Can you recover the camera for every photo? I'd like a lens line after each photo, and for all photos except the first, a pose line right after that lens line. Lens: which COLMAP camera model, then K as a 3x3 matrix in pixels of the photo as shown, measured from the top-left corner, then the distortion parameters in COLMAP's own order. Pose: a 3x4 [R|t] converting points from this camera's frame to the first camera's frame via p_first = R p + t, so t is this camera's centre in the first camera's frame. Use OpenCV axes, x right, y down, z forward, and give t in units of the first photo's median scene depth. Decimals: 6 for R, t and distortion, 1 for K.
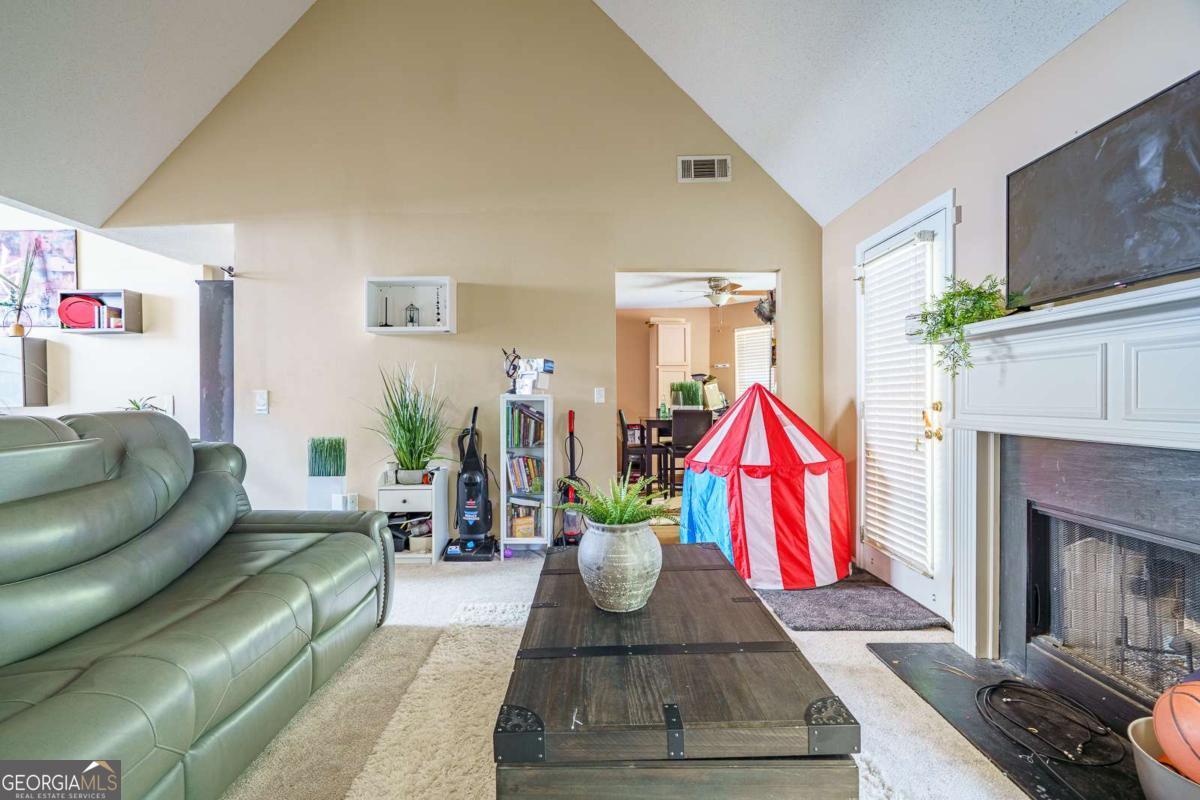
lens RADIAL K [[550.9, 0, 599.3], [0, 550.9, 403.1], [0, 0, 1]] dist [0.000002, -0.000157]
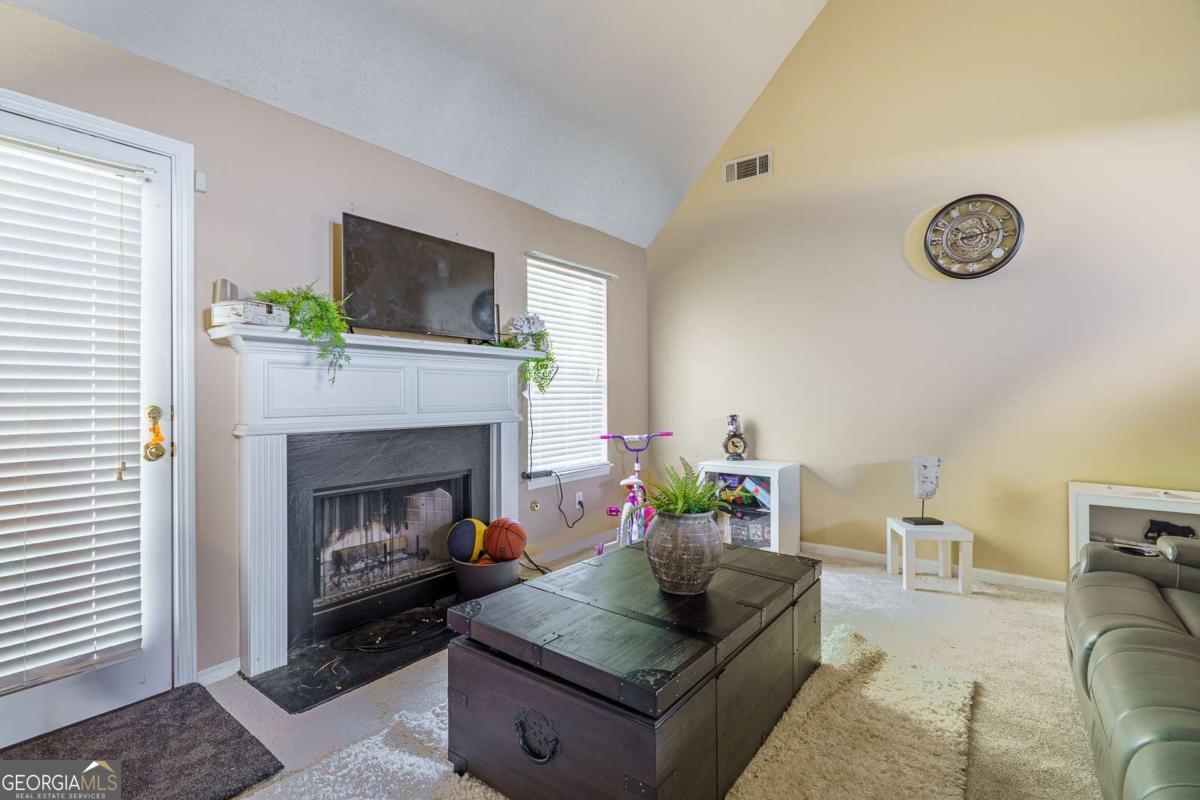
lens RADIAL K [[550.9, 0, 598.8], [0, 550.9, 394.6], [0, 0, 1]] dist [0.000002, -0.000157]
pose [[-0.784746, 0.003954, 0.619805, -0.389315], [0.008537, 0.999954, 0.004430, -0.021993], [-0.619759, 0.008768, -0.784744, 1.489189]]
